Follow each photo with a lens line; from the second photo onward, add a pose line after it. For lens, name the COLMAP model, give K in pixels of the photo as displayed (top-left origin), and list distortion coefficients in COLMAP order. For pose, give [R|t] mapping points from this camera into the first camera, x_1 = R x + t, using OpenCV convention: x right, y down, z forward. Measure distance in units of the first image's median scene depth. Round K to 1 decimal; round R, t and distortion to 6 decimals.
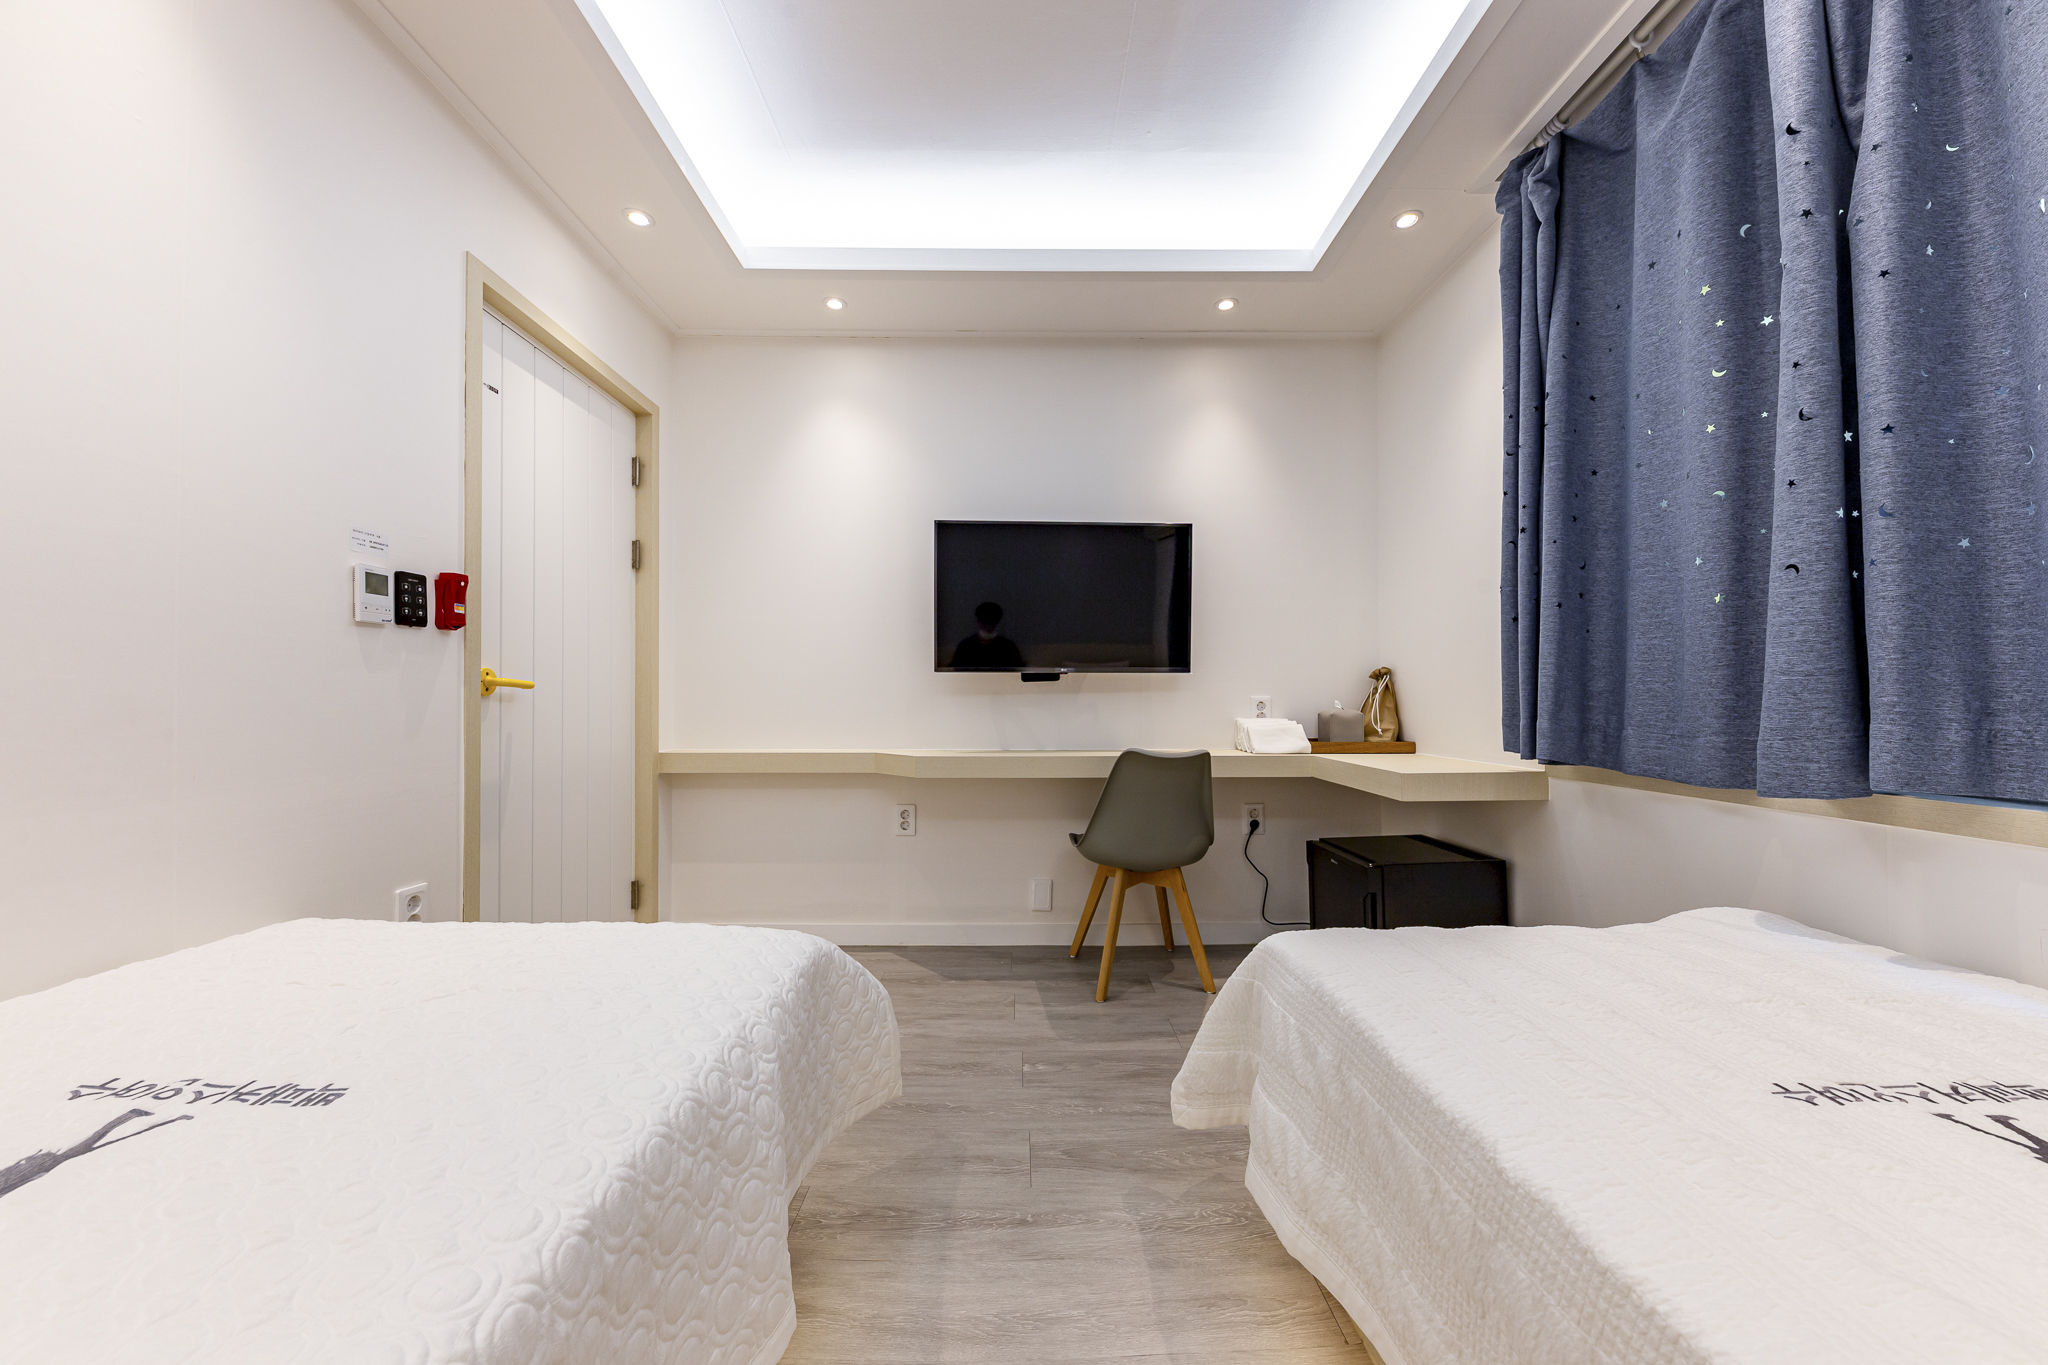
lens RADIAL K [[706.9, 0, 1023.1], [0, 706.9, 687.6], [0, 0, 1]] dist [0.002902, -0.001334]
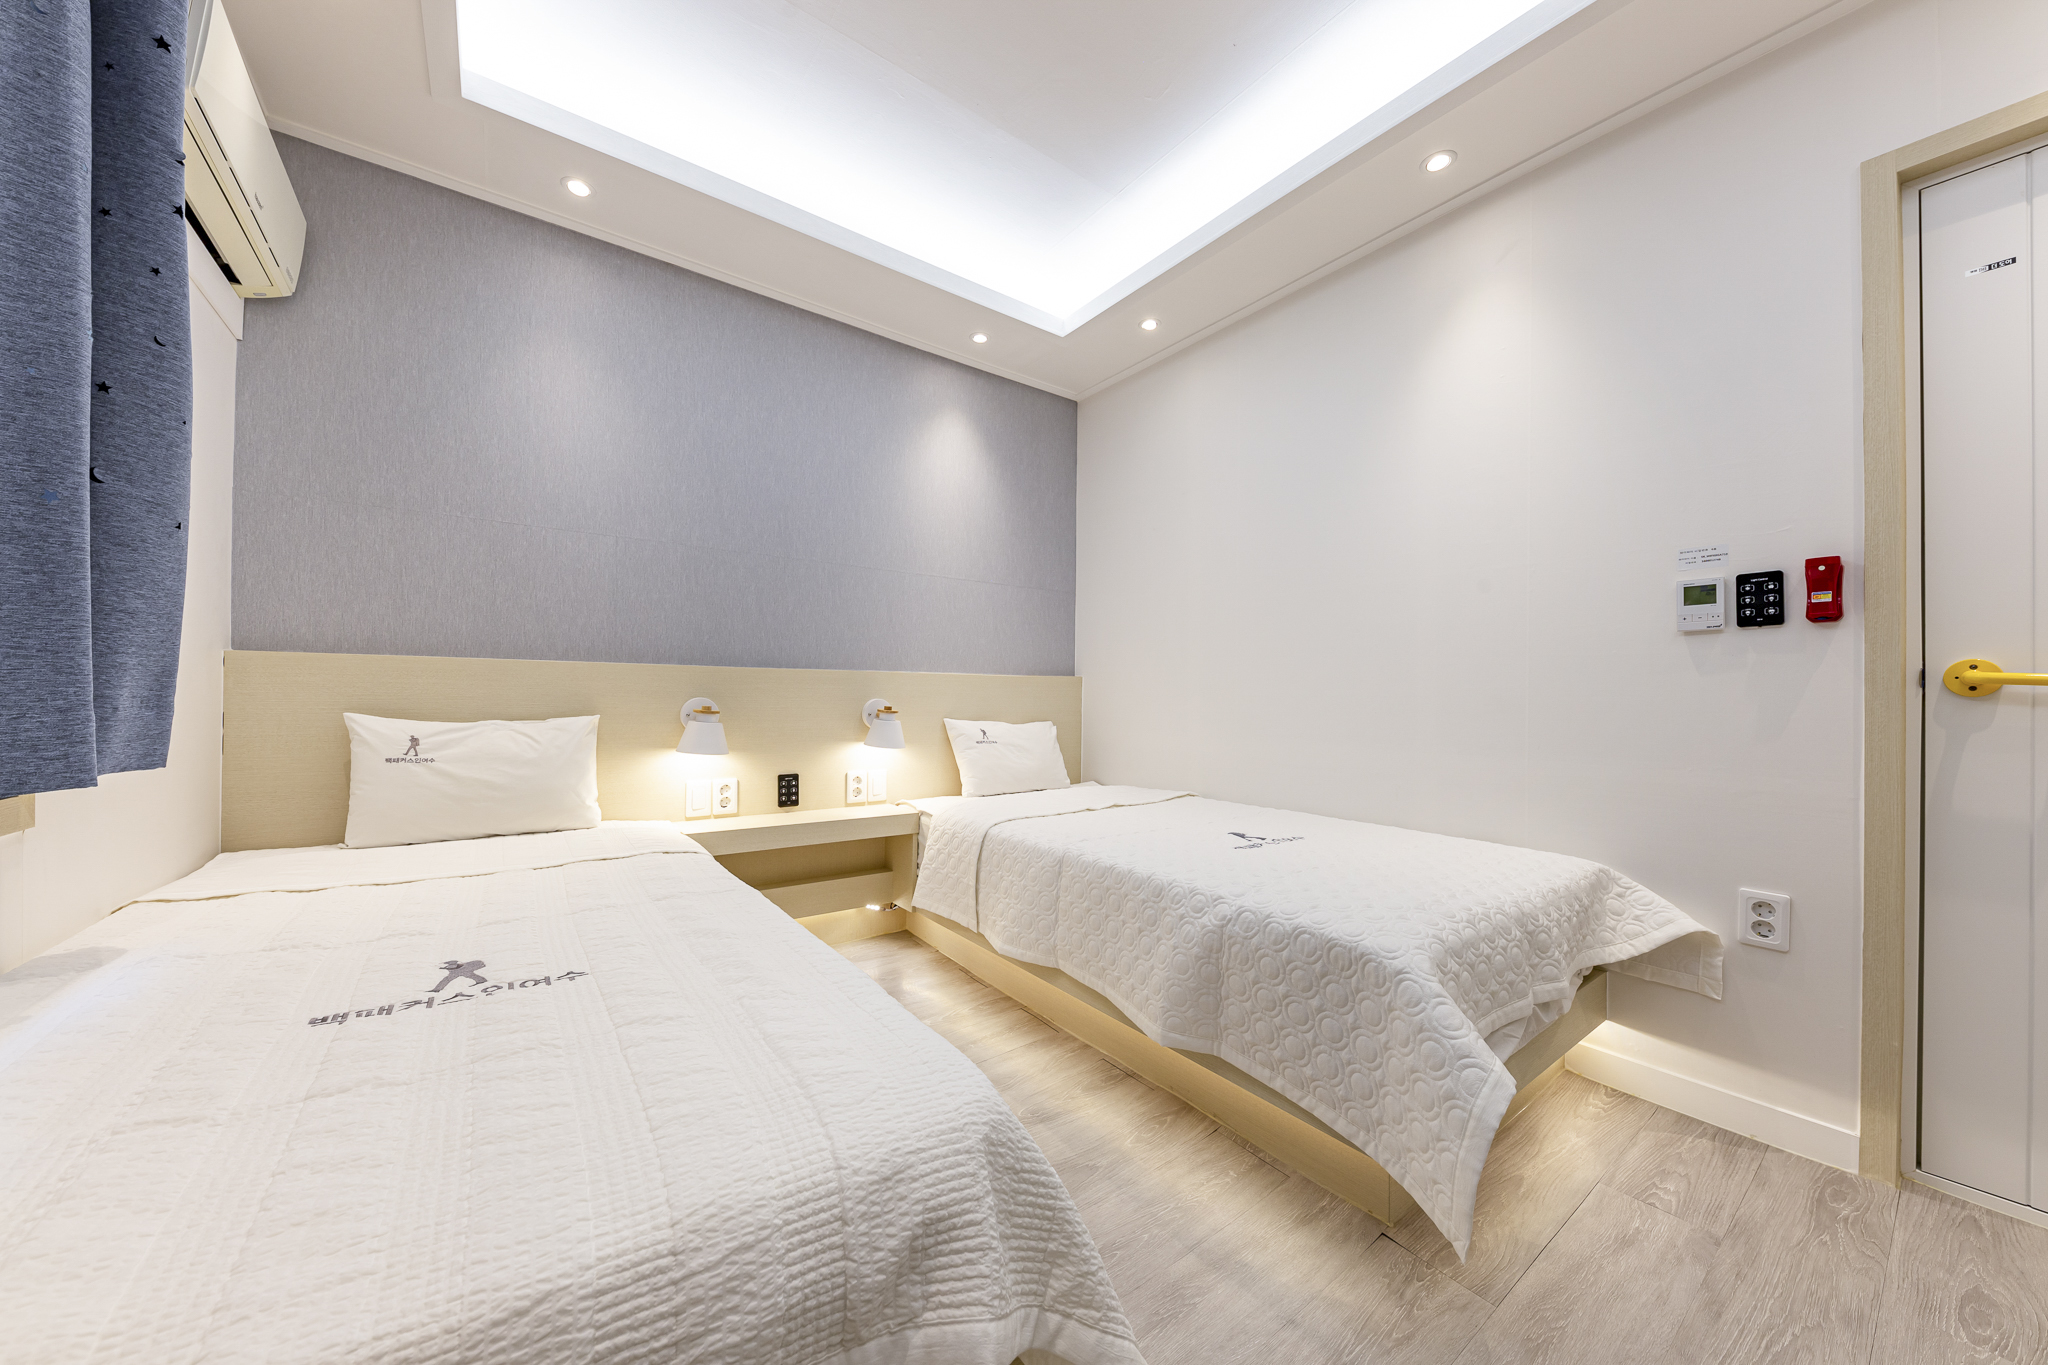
lens RADIAL K [[706.9, 0, 1029.6], [0, 706.9, 694.9], [0, 0, 1]] dist [0.002902, -0.001334]
pose [[-0.808162, -0.006159, -0.588928, 0.552238], [0.000145, 0.999943, -0.010657, 0.019578], [0.588960, -0.008698, -0.808115, 1.232279]]
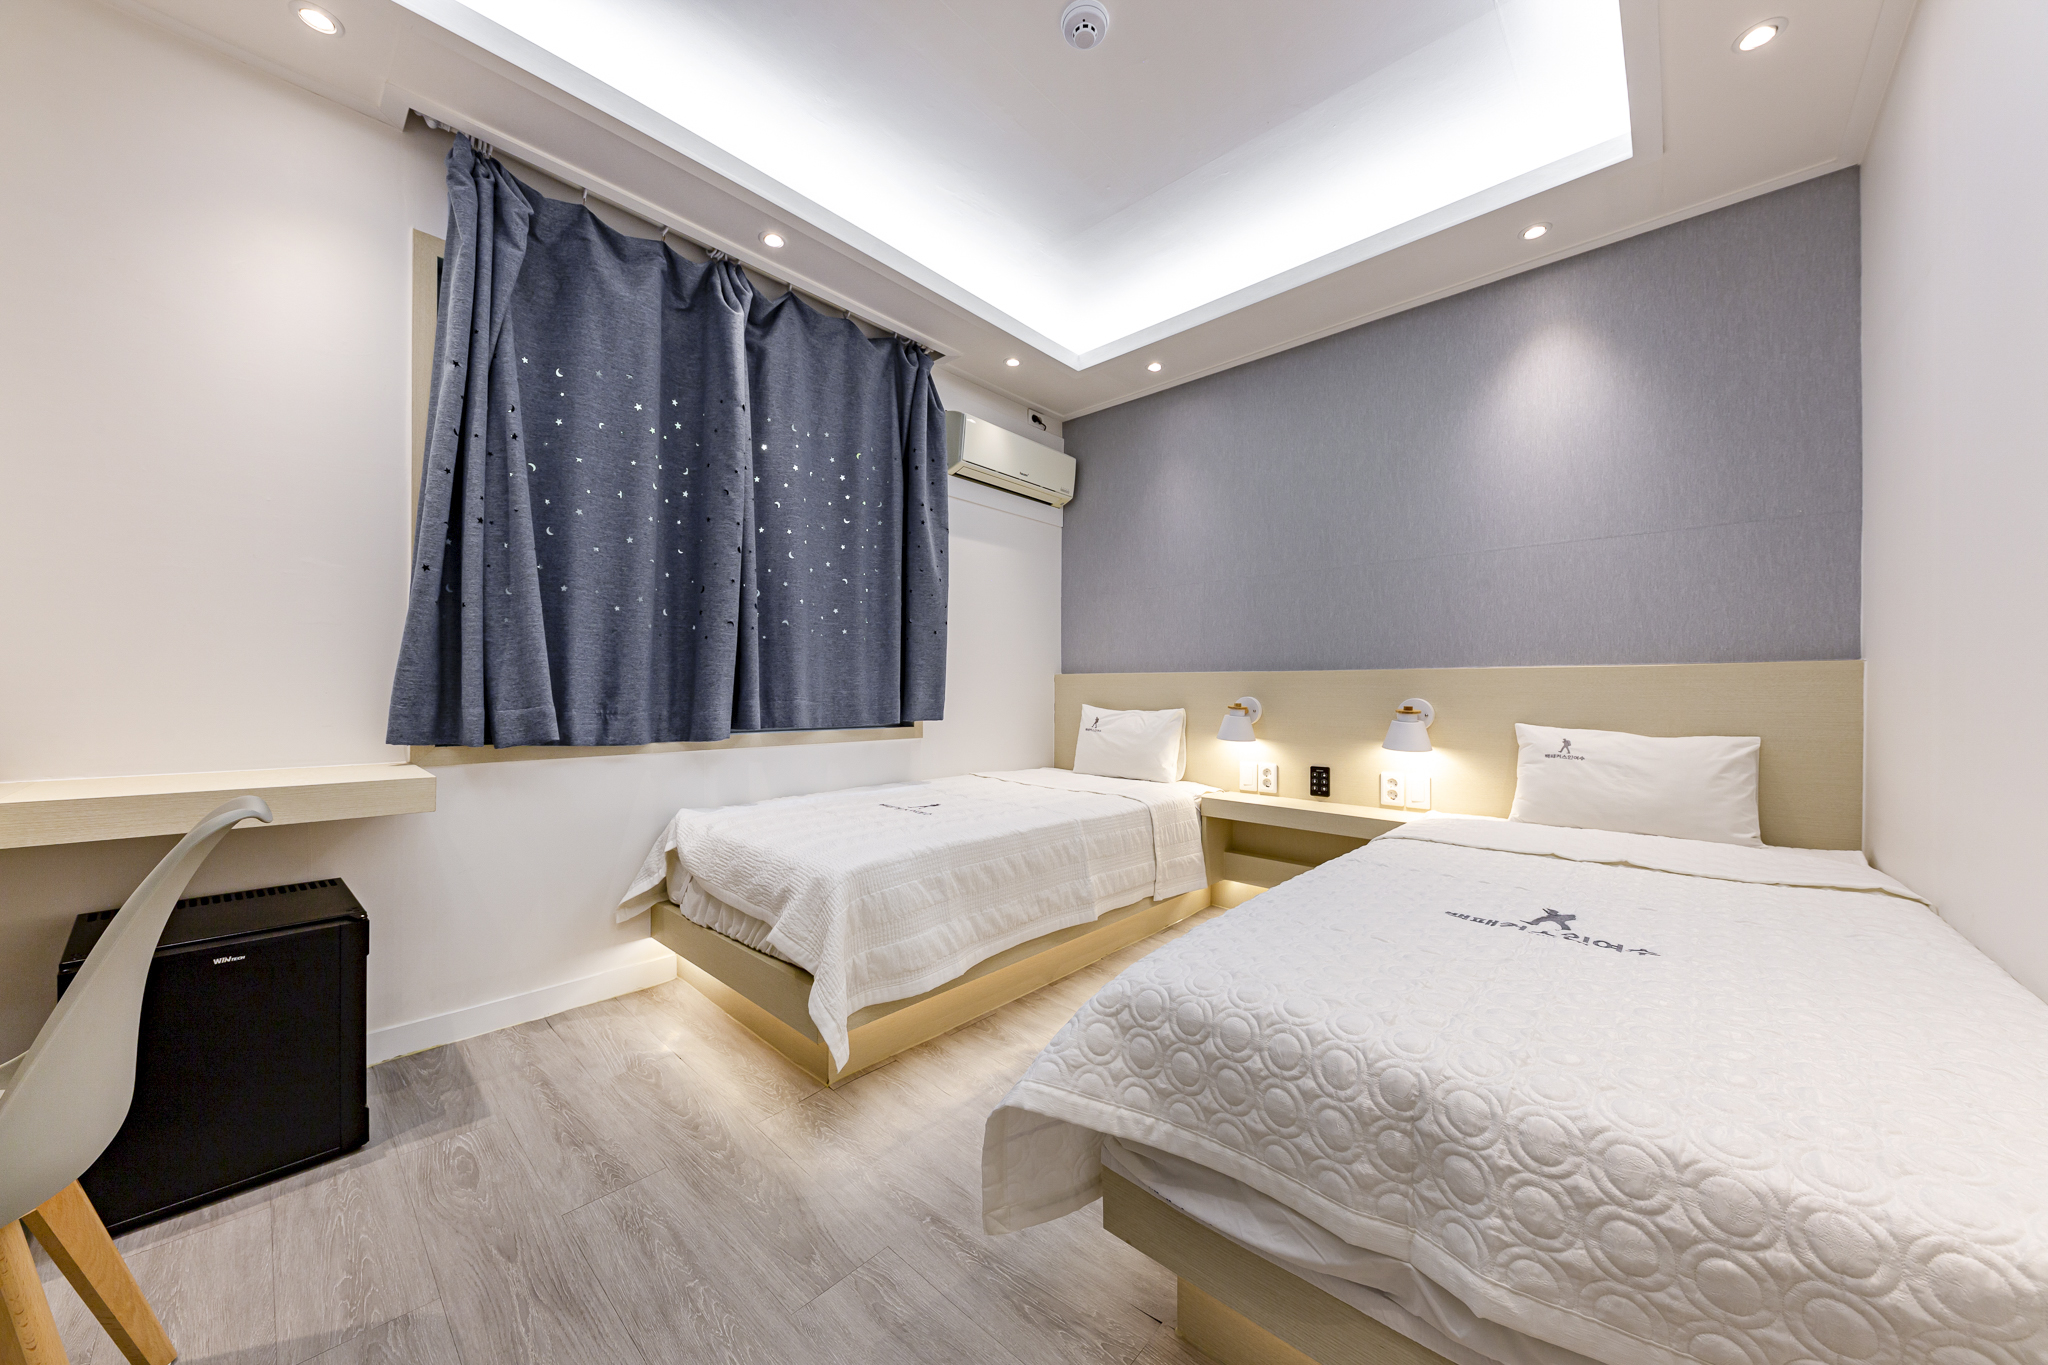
lens RADIAL K [[706.9, 0, 1019.1], [0, 706.9, 693.0], [0, 0, 1]] dist [0.002902, -0.001334]
pose [[-0.727581, -0.001863, 0.686020, -0.651688], [-0.012123, 0.999875, -0.010142, 0.026193], [-0.685915, -0.015696, -0.727512, 1.415826]]
